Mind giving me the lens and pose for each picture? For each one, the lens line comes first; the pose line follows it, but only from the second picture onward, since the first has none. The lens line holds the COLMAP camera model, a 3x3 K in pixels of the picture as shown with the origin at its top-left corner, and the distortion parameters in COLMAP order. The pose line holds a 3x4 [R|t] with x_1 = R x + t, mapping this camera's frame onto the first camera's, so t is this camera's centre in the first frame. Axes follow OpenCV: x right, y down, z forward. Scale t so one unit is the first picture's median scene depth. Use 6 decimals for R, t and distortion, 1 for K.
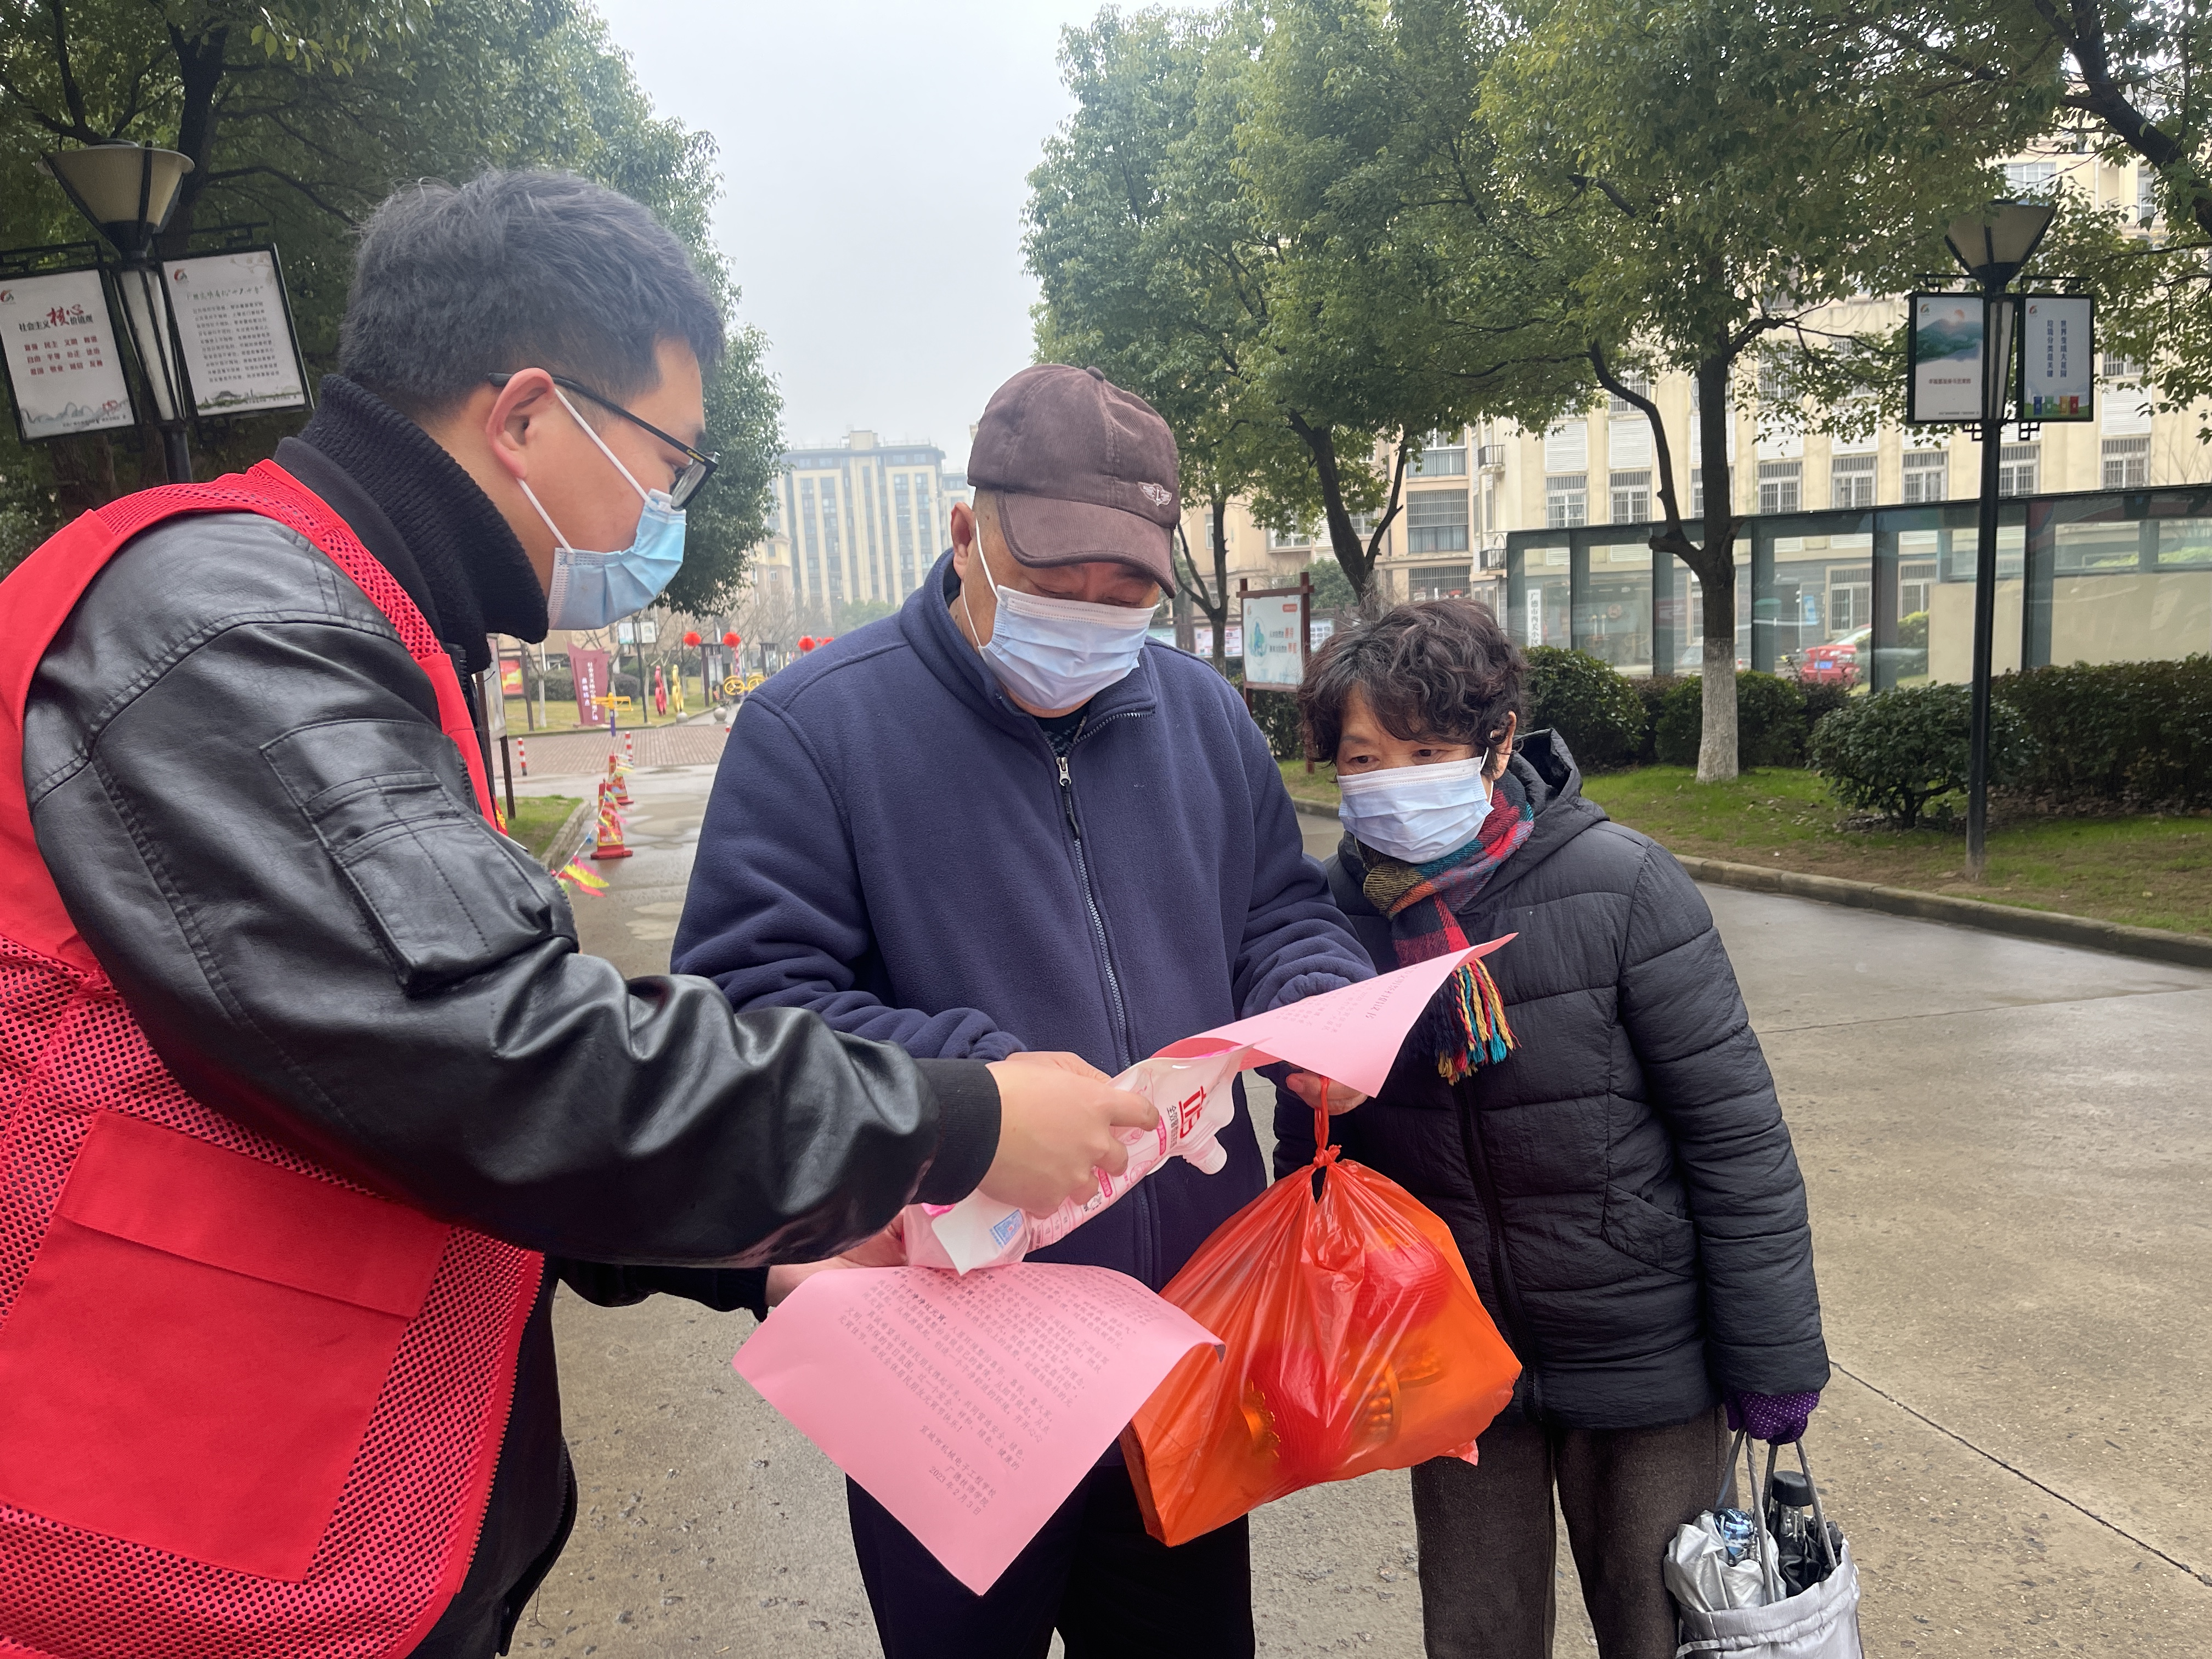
lens RADIAL K [[1683.6, 0, 1124.1], [0, 1683.6, 830.3], [0, 0, 1]] dist [0.092878, -0.124296]
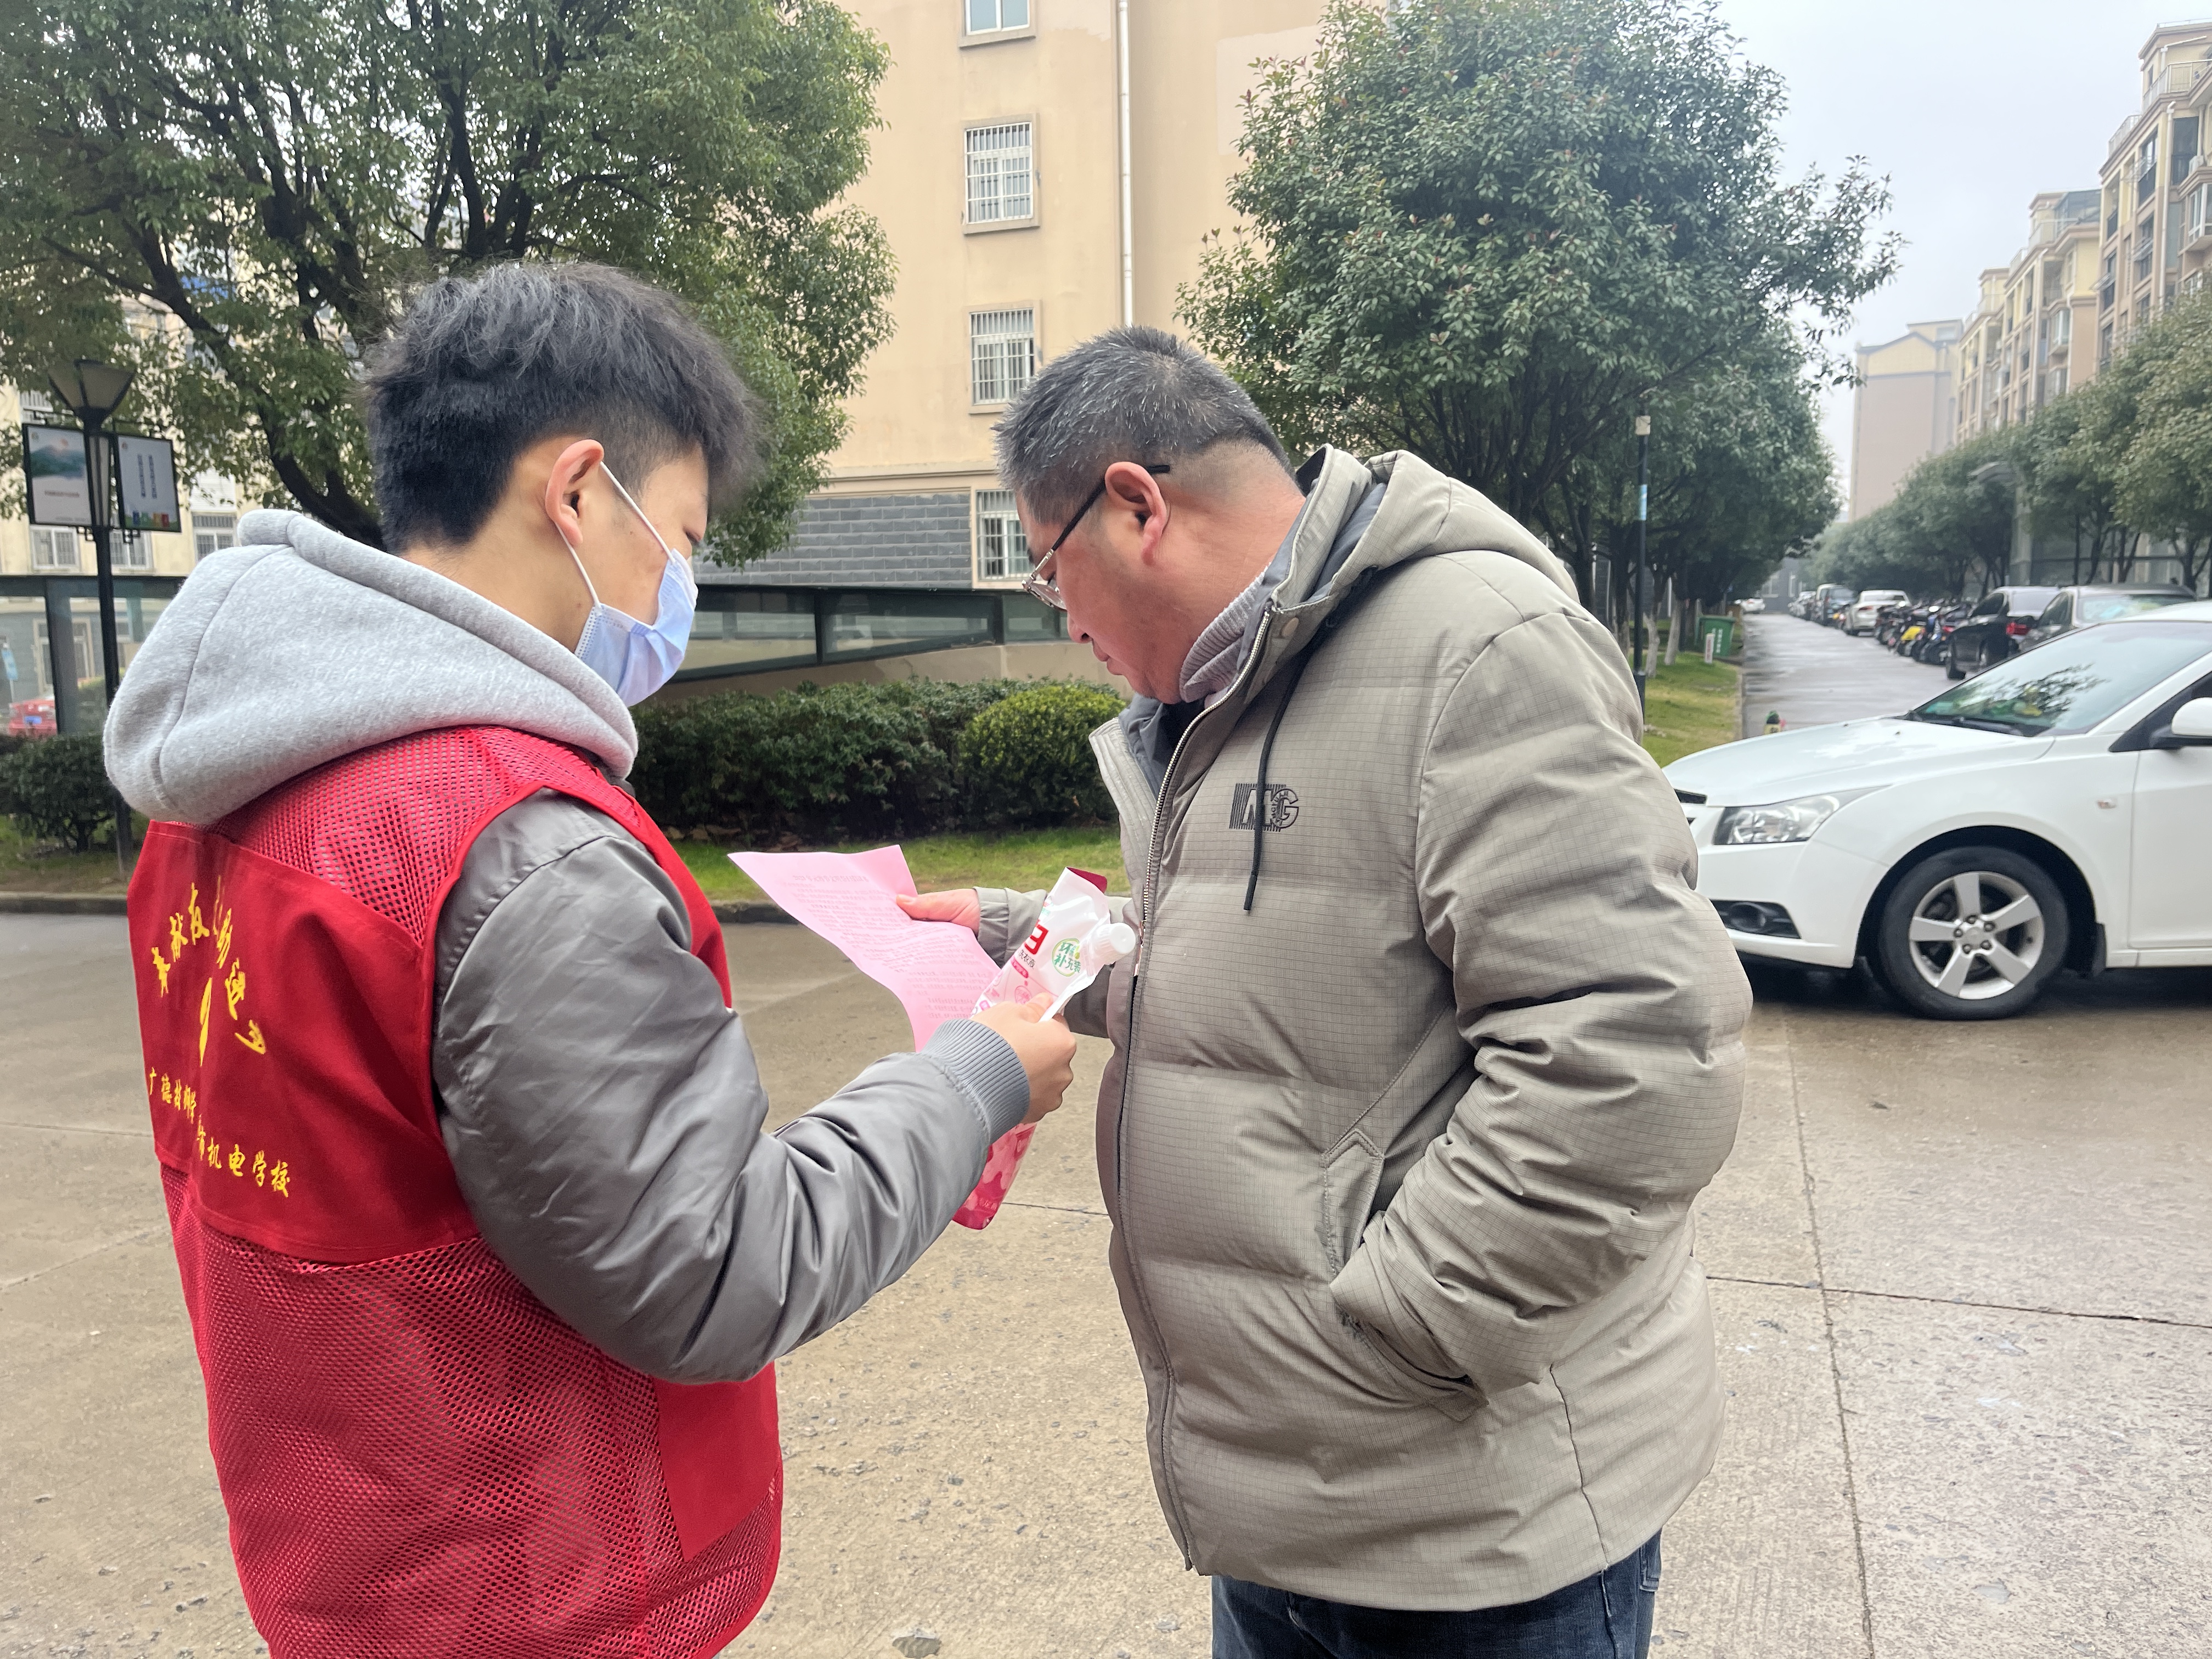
lens RADIAL K [[1683.6, 0, 1124.1], [0, 1683.6, 830.3], [0, 0, 1]] dist [0.092878, -0.124296]
pose [[0.588434, -0.065106, 0.805920, -0.098923], [0.091058, 0.995748, 0.013956, 0.042804], [-0.803401, 0.065174, 0.591860, -0.379428]]
